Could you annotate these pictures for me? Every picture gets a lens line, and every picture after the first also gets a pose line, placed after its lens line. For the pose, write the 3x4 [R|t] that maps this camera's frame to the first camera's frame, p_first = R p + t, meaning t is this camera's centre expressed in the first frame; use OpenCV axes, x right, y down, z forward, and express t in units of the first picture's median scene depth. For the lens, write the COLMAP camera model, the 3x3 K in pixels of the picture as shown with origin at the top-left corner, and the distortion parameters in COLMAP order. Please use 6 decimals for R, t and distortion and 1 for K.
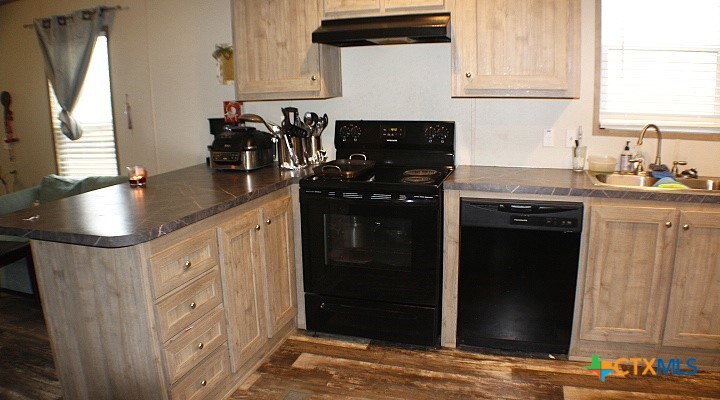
lens RADIAL K [[515.8, 0, 359.8], [0, 515.8, 189.4], [0, 0, 1]] dist [-0.229852, 0.089918]
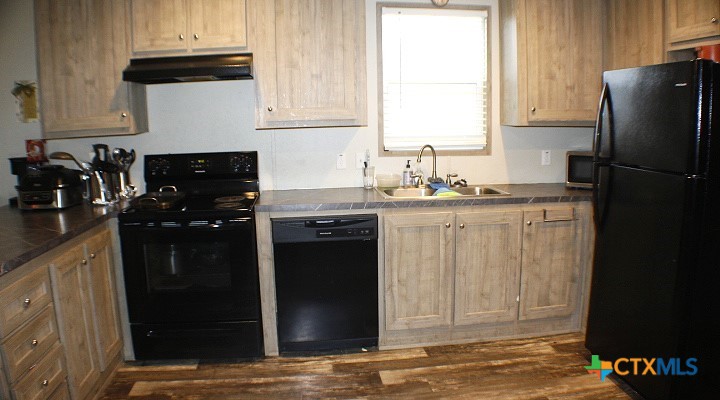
lens RADIAL K [[515.8, 0, 359.8], [0, 515.8, 189.4], [0, 0, 1]] dist [-0.229852, 0.089918]
pose [[0.909686, -0.059200, 0.411055, -0.081026], [0.082645, 0.995797, -0.039482, 0.012816], [-0.406989, 0.069888, 0.910755, -0.102982]]
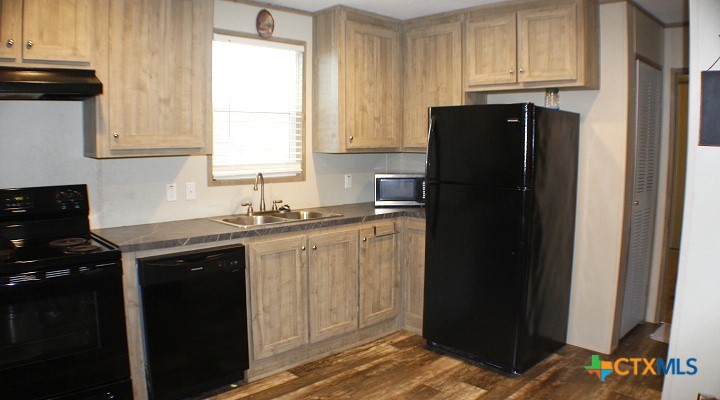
lens RADIAL K [[515.8, 0, 359.8], [0, 515.8, 189.4], [0, 0, 1]] dist [-0.229852, 0.089918]
pose [[0.473348, -0.064088, 0.878541, -0.414996], [0.162646, 0.986560, -0.015663, -0.030950], [-0.865730, 0.150305, 0.477410, 0.152867]]
